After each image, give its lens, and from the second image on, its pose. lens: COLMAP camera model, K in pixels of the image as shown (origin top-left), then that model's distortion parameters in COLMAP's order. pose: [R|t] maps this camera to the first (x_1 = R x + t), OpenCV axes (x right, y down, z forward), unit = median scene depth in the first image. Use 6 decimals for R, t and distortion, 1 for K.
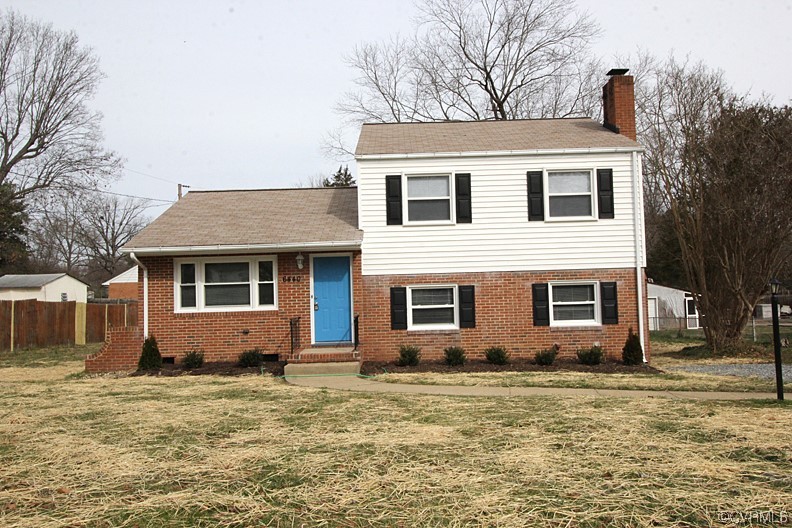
lens RADIAL K [[632.1, 0, 402.2], [0, 632.1, 260.6], [0, 0, 1]] dist [0.013347, 0.002090]
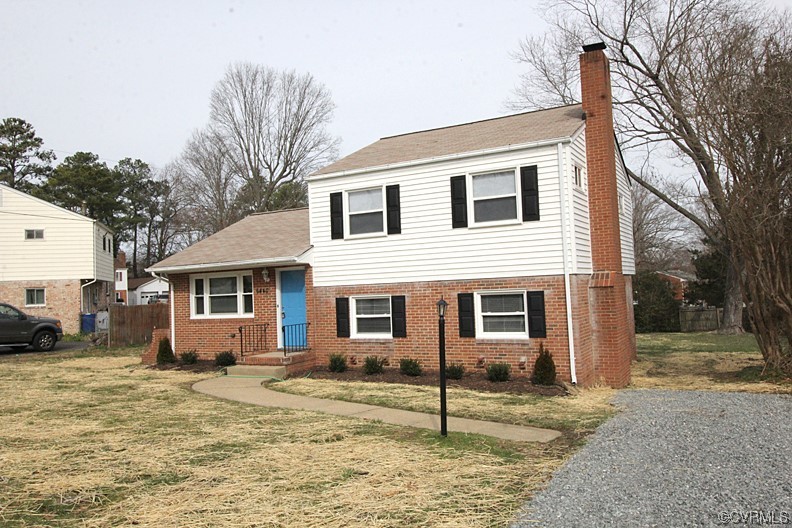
lens RADIAL K [[632.1, 0, 408.8], [0, 632.1, 250.7], [0, 0, 1]] dist [0.013347, 0.002090]
pose [[0.874072, -0.038279, -0.484286, 0.607804], [0.040185, 0.999171, -0.006447, -0.025176], [0.484131, -0.013825, 0.874886, 0.124526]]
